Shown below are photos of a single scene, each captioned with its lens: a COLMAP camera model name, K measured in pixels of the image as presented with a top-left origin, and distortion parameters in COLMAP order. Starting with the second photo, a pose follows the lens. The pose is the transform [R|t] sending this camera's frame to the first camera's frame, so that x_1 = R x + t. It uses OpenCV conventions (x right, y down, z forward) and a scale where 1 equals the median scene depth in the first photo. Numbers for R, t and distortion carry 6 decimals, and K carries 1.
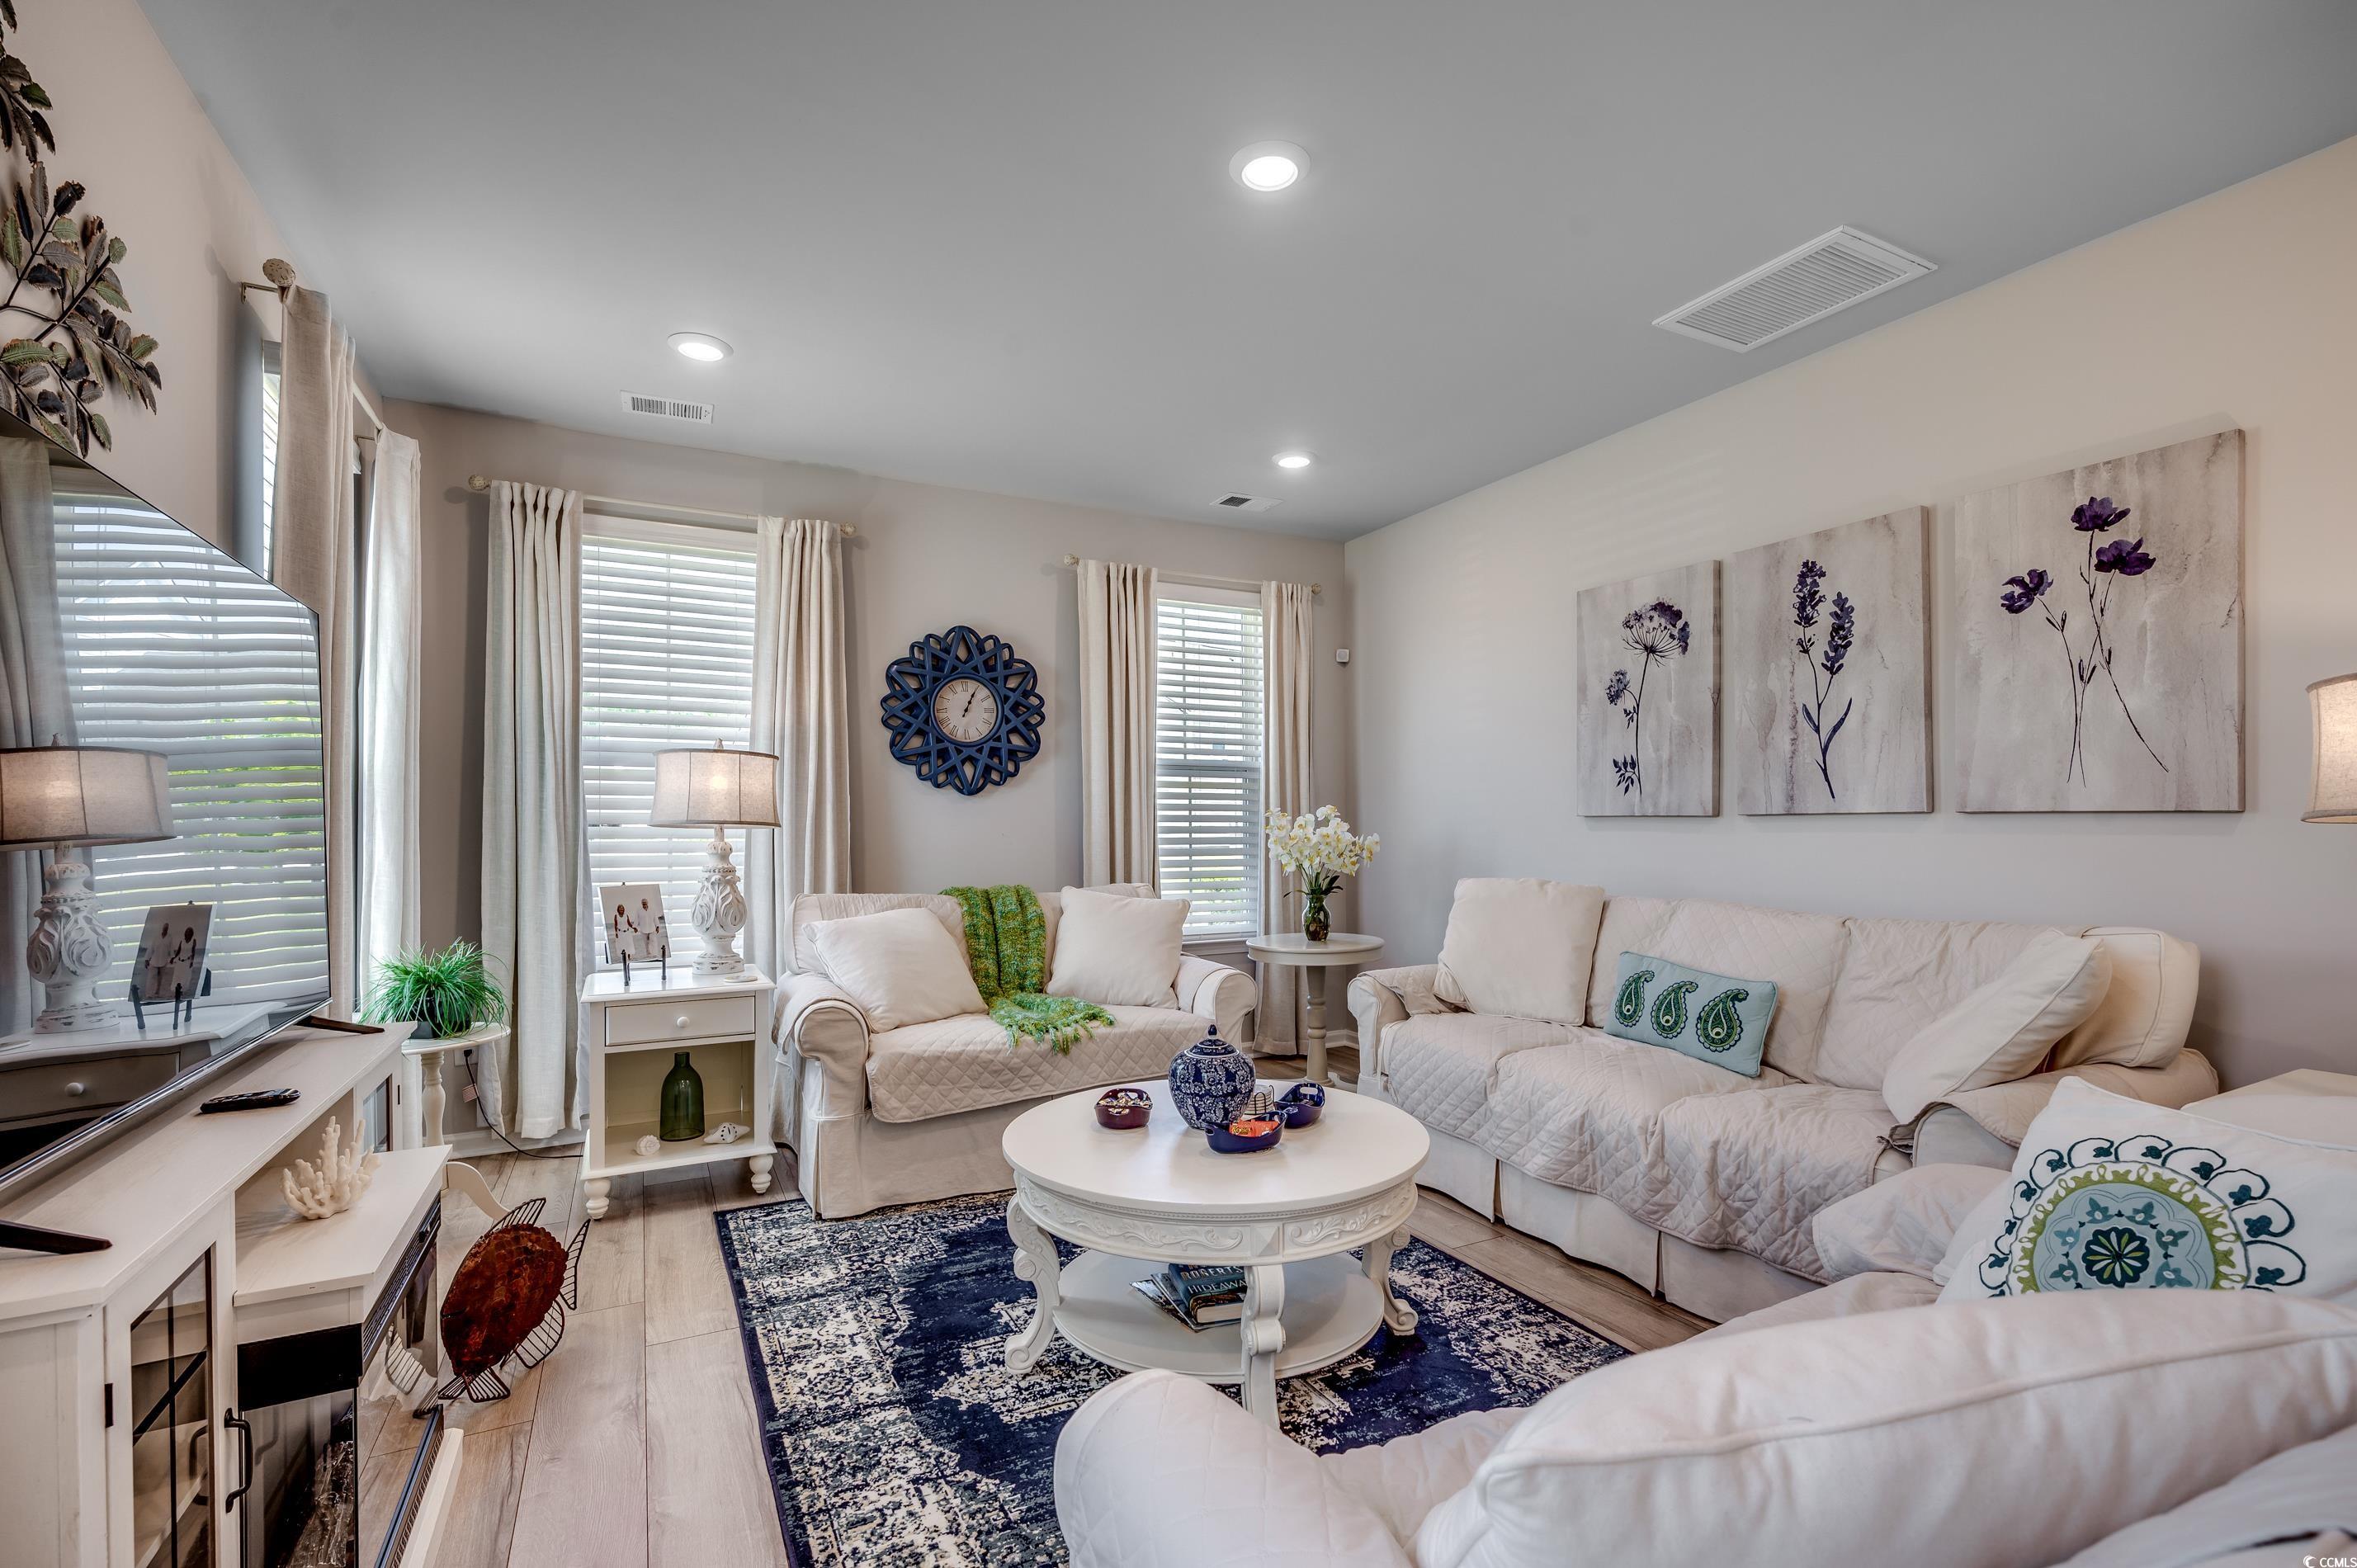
lens RADIAL K [[1050.8, 0, 1204.7], [0, 1050.8, 818.8], [0, 0, 1]] dist [-0.002601, 0.000753]
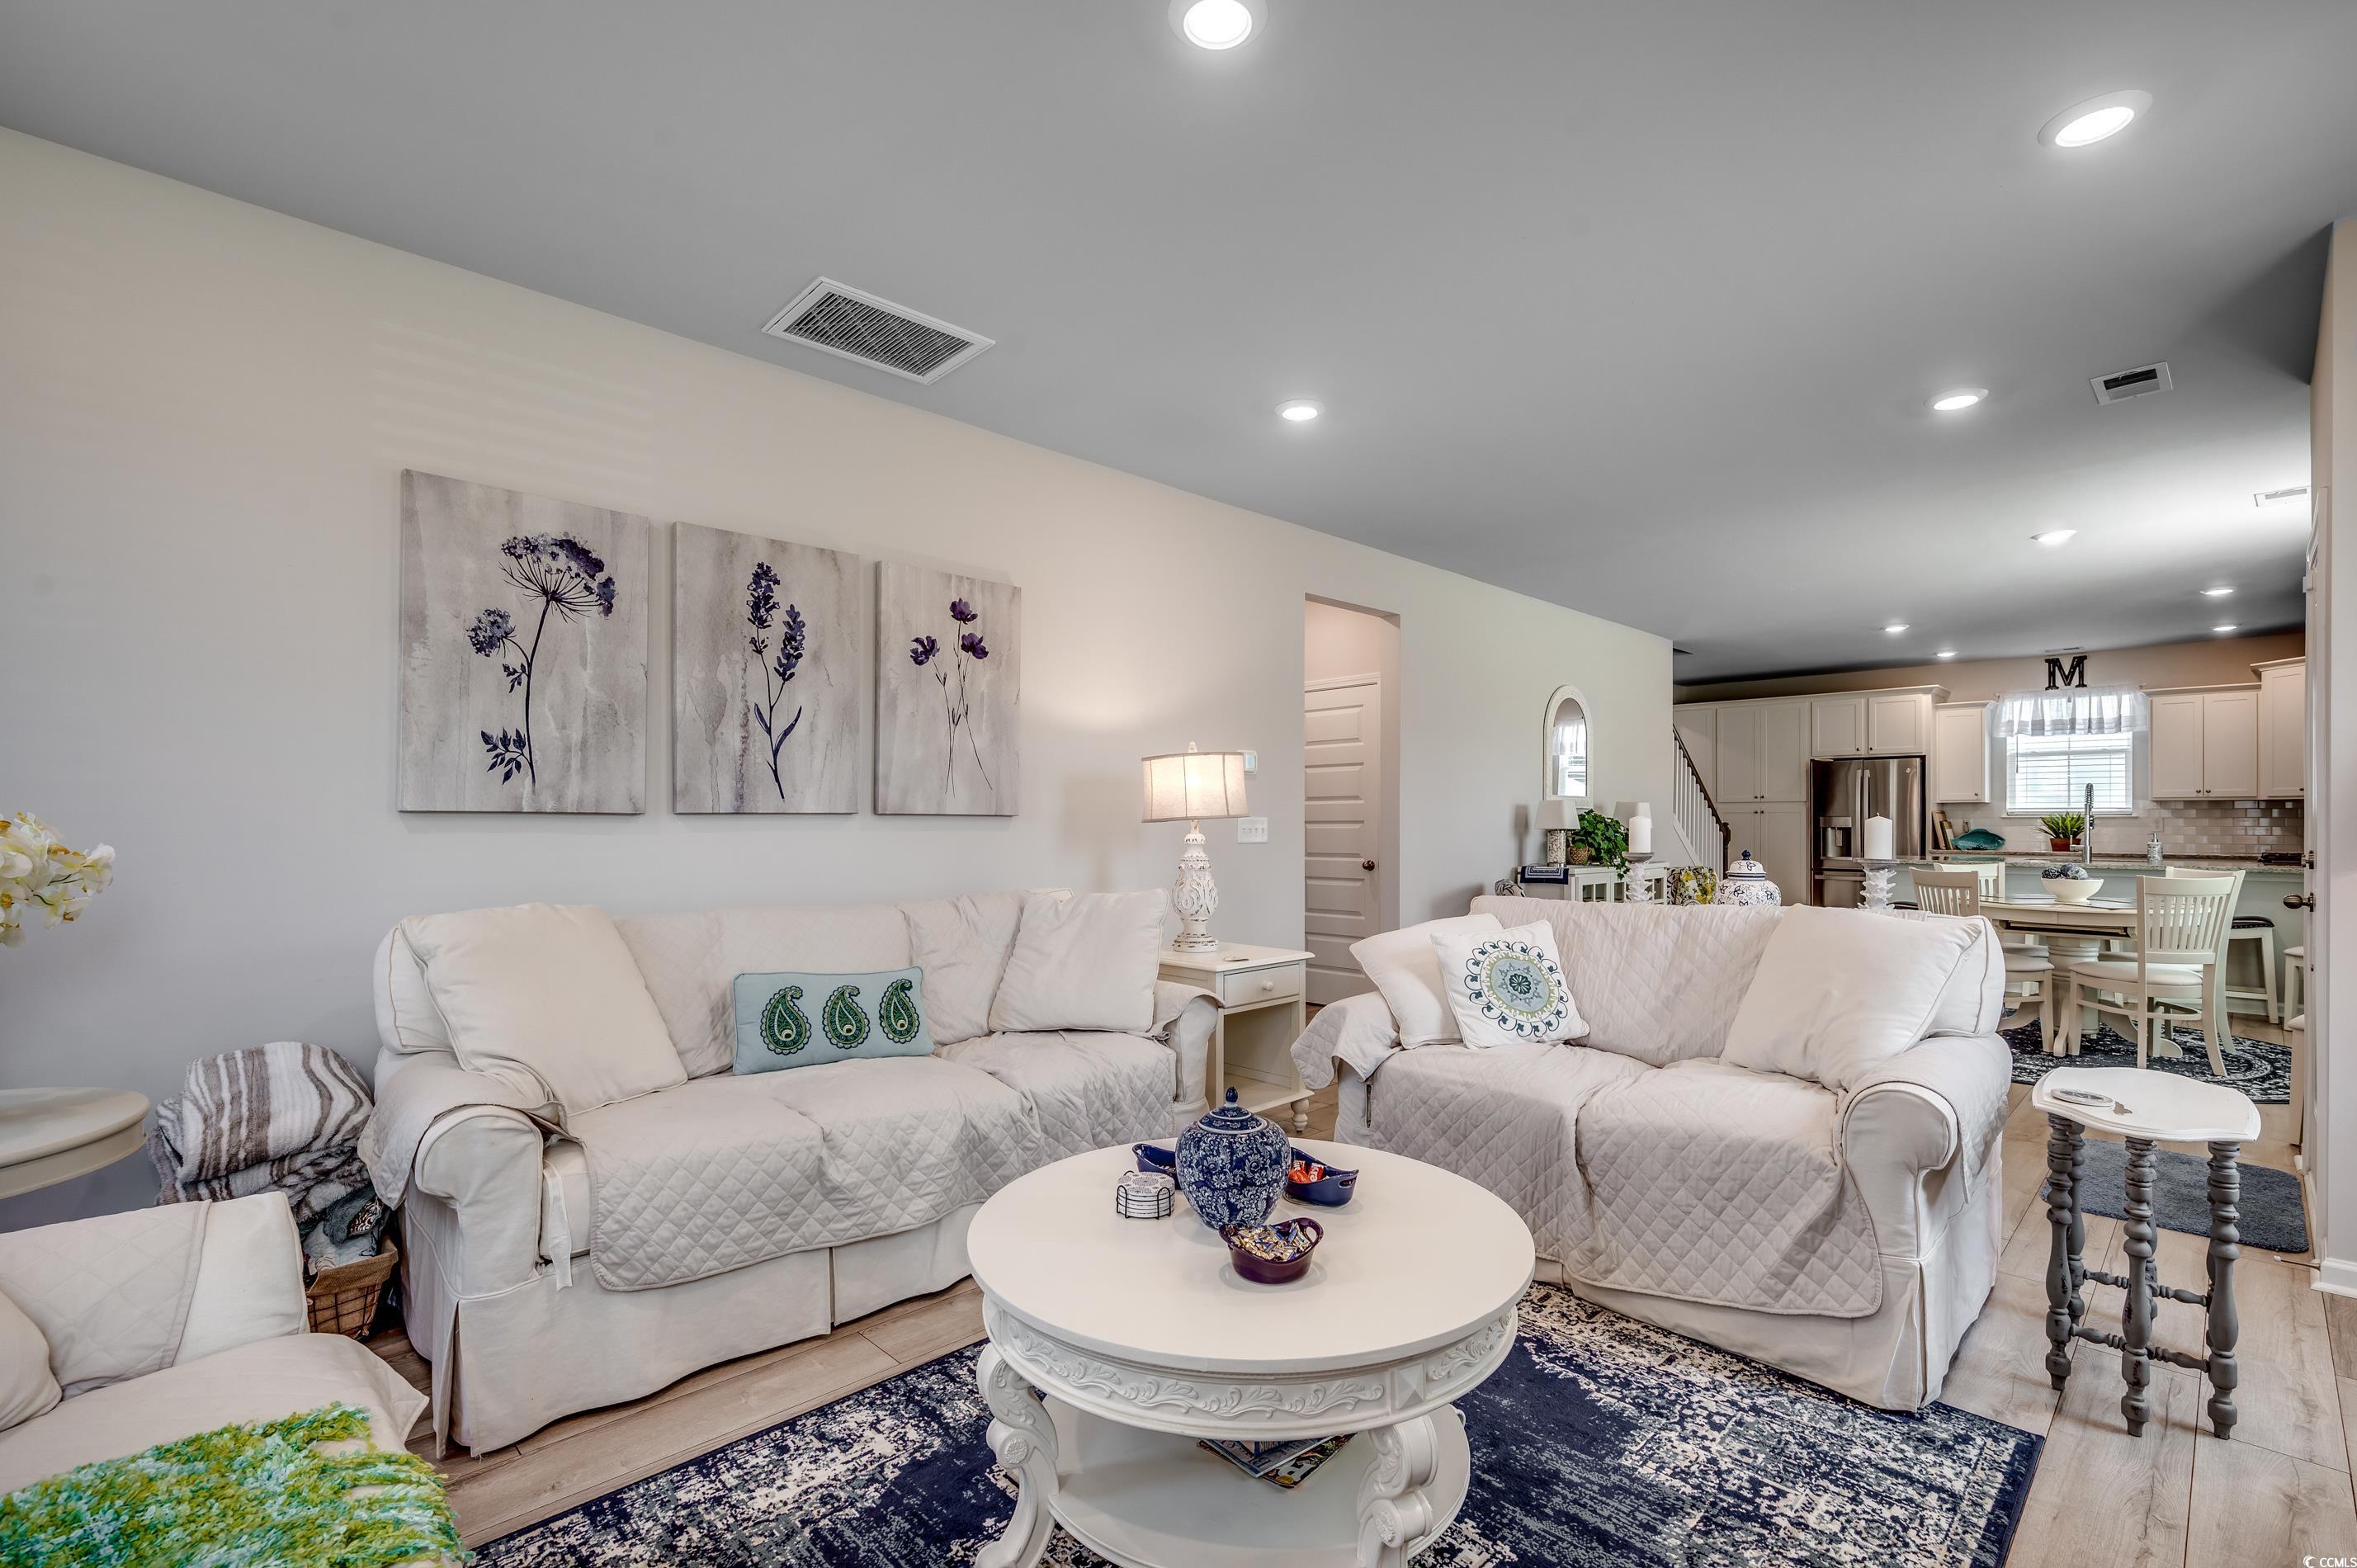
lens RADIAL K [[1050.8, 0, 1172.9], [0, 1050.8, 814.6], [0, 0, 1]] dist [-0.002601, 0.000753]
pose [[-0.273229, 0.011206, 0.961884, -0.486441], [-0.003585, 0.999913, -0.012667, 0.007738], [-0.961942, -0.006909, -0.273165, 0.861344]]
